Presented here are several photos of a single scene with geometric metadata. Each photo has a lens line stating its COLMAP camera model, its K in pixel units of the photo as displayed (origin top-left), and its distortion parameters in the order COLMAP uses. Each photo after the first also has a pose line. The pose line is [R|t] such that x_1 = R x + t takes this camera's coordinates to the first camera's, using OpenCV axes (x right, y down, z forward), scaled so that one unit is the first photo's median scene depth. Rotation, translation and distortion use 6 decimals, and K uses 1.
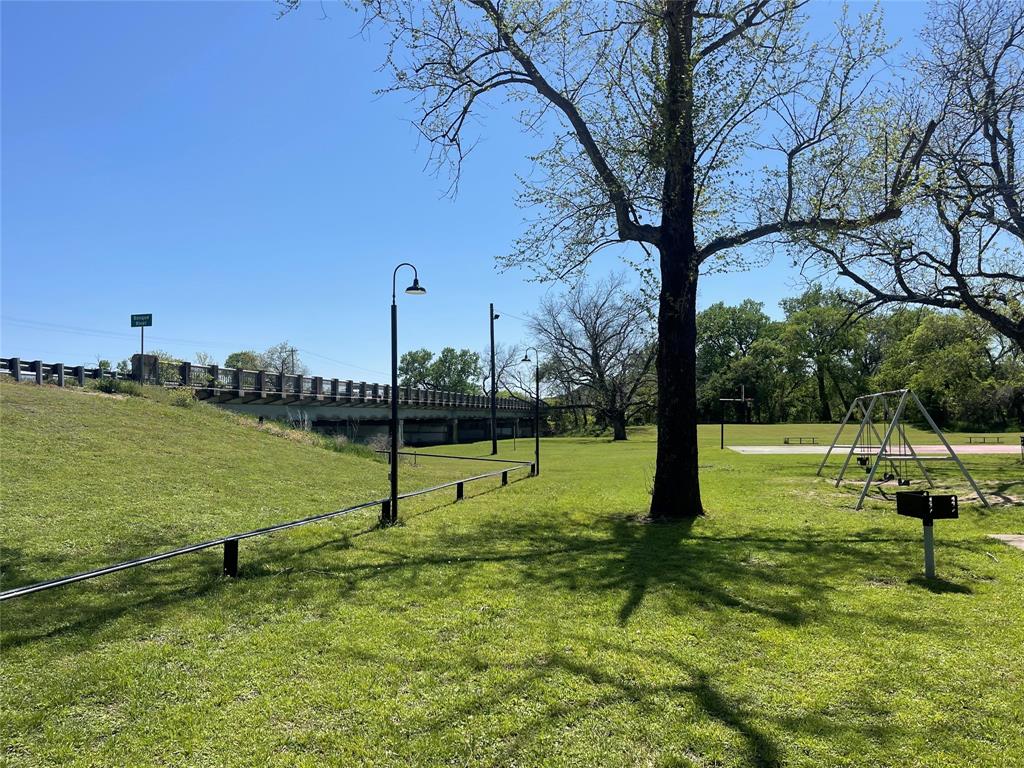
lens RADIAL K [[753.4, 0, 512.0], [0, 753.4, 384.0], [0, 0, 1]] dist [0.069535, -0.103540]
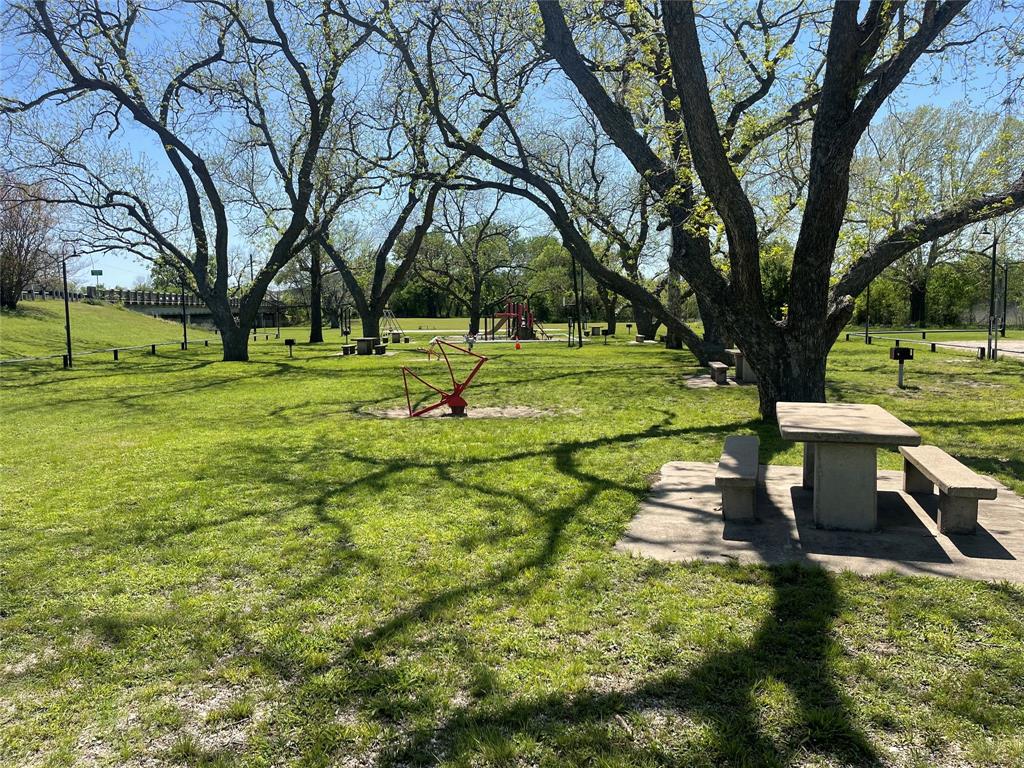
lens RADIAL K [[753.4, 0, 512.0], [0, 753.4, 384.0], [0, 0, 1]] dist [0.069535, -0.103540]
pose [[0.944681, -0.032145, 0.326412, -0.031054], [-0.013748, 0.990430, 0.137328, -0.038357], [-0.327703, -0.134219, 0.935198, -0.751792]]
